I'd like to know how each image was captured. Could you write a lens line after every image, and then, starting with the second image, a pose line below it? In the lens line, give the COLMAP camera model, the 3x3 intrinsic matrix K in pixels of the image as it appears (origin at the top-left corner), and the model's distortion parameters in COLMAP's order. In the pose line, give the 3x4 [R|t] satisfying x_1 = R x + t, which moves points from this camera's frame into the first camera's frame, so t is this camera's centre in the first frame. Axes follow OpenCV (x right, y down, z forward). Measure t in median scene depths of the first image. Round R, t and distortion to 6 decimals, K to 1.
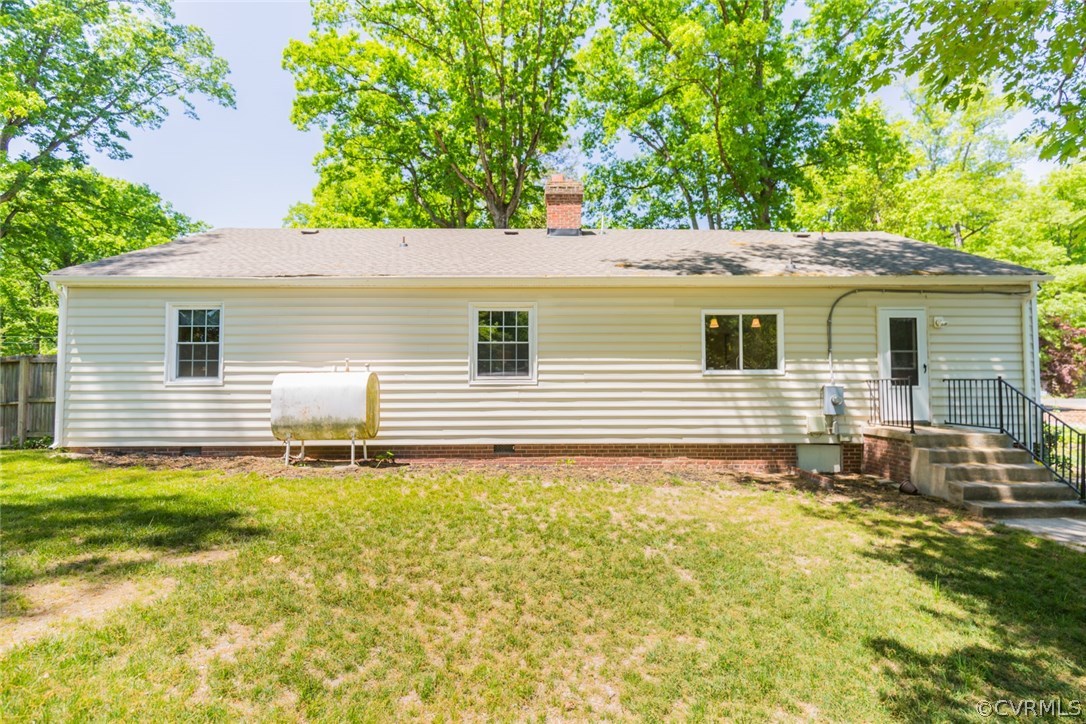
lens RADIAL K [[493.1, 0, 528.8], [0, 493.1, 366.8], [0, 0, 1]] dist [0.011590, -0.003803]
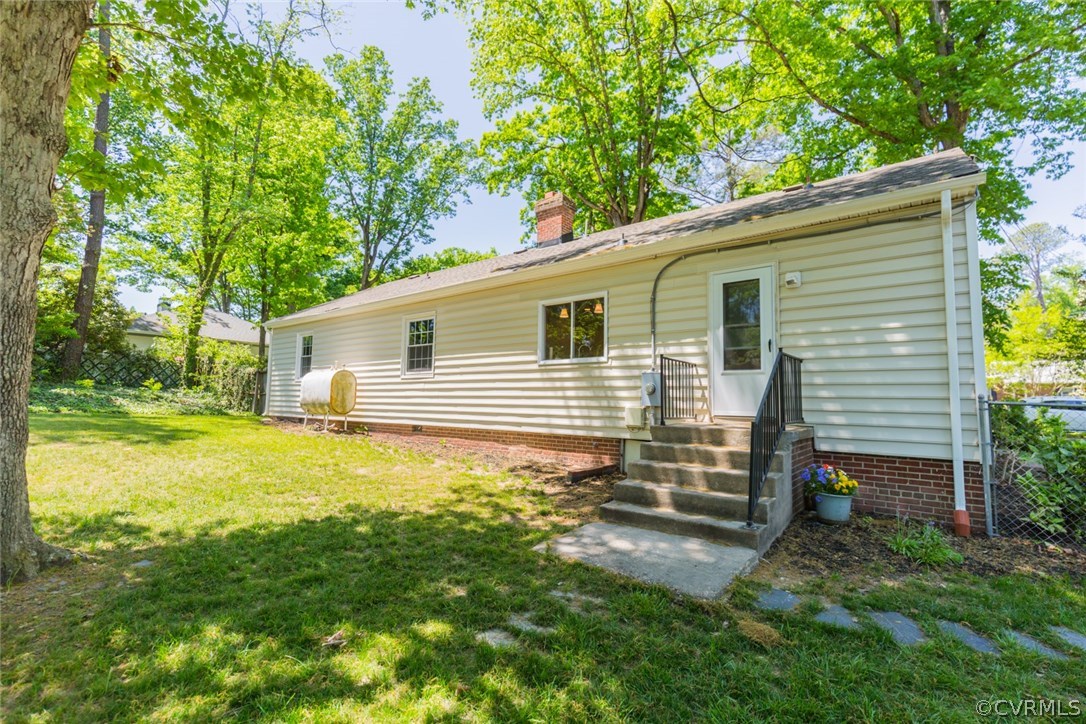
lens RADIAL K [[493.1, 0, 528.8], [0, 493.1, 366.8], [0, 0, 1]] dist [0.011590, -0.003803]
pose [[0.759826, -0.031833, -0.649346, 0.996035], [0.001254, 0.998870, -0.047500, 0.068175], [0.650125, 0.035277, 0.759008, 0.217507]]
